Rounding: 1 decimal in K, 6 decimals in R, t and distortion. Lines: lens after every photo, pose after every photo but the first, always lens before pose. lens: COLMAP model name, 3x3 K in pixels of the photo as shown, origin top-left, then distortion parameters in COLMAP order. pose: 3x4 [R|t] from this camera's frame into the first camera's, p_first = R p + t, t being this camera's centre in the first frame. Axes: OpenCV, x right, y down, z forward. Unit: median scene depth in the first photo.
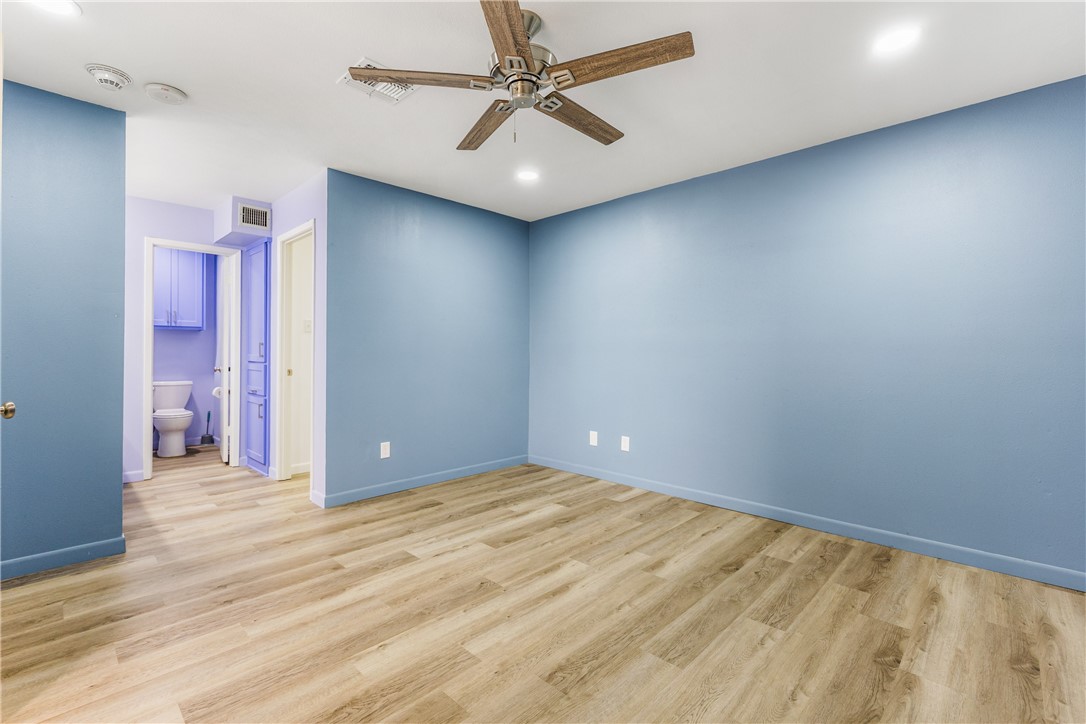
lens RADIAL K [[477.9, 0, 537.6], [0, 477.9, 348.6], [0, 0, 1]] dist [-0.007203, 0.001053]
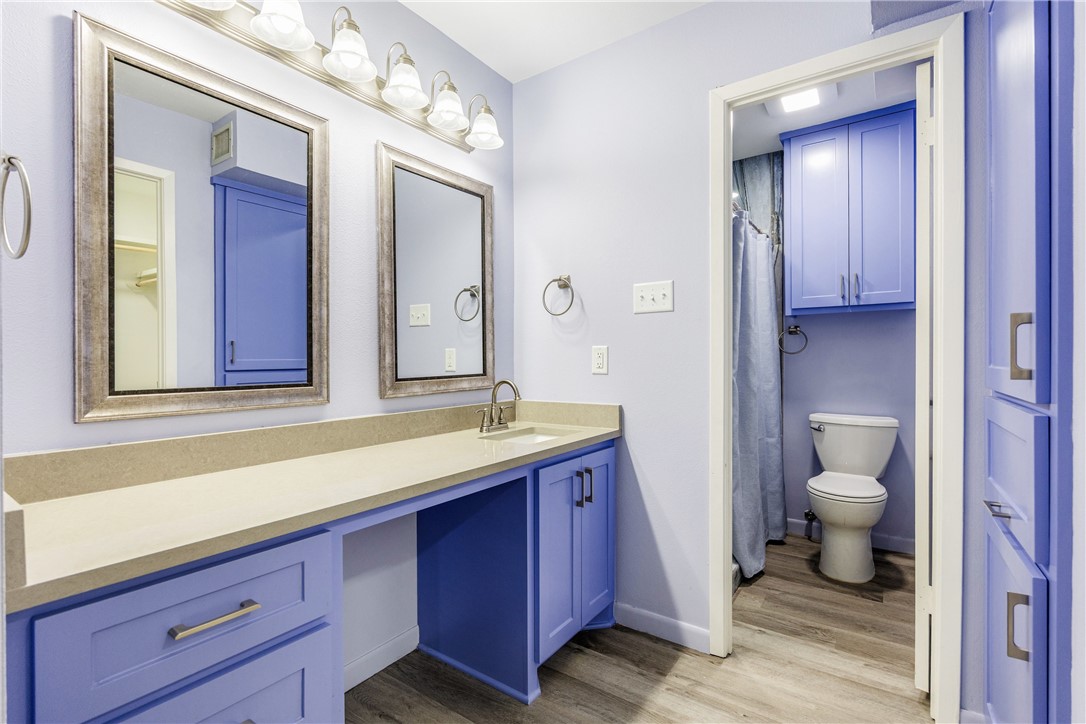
lens RADIAL K [[497.0, 0, 538.7], [0, 497.0, 359.2], [0, 0, 1]] dist [0.001782, -0.000069]
pose [[0.161822, -0.003414, -0.986814, -0.612079], [0.011535, 0.999932, -0.001568, 0.010431], [0.986753, -0.011130, 0.161850, 1.170708]]
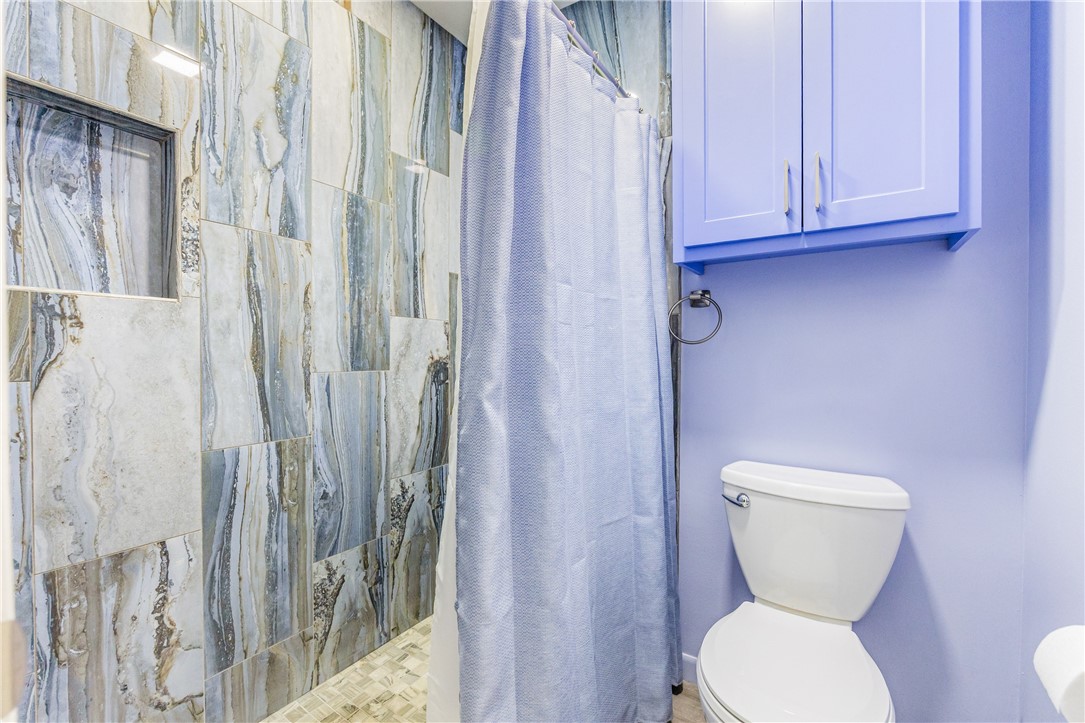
lens RADIAL K [[477.4, 0, 531.7], [0, 477.4, 359.4], [0, 0, 1]] dist [-0.007203, 0.001053]
pose [[0.198290, 0.007333, -0.980116, -1.141684], [0.009643, 0.999909, 0.009432, 0.014134], [0.980096, -0.011321, 0.198201, 1.639351]]
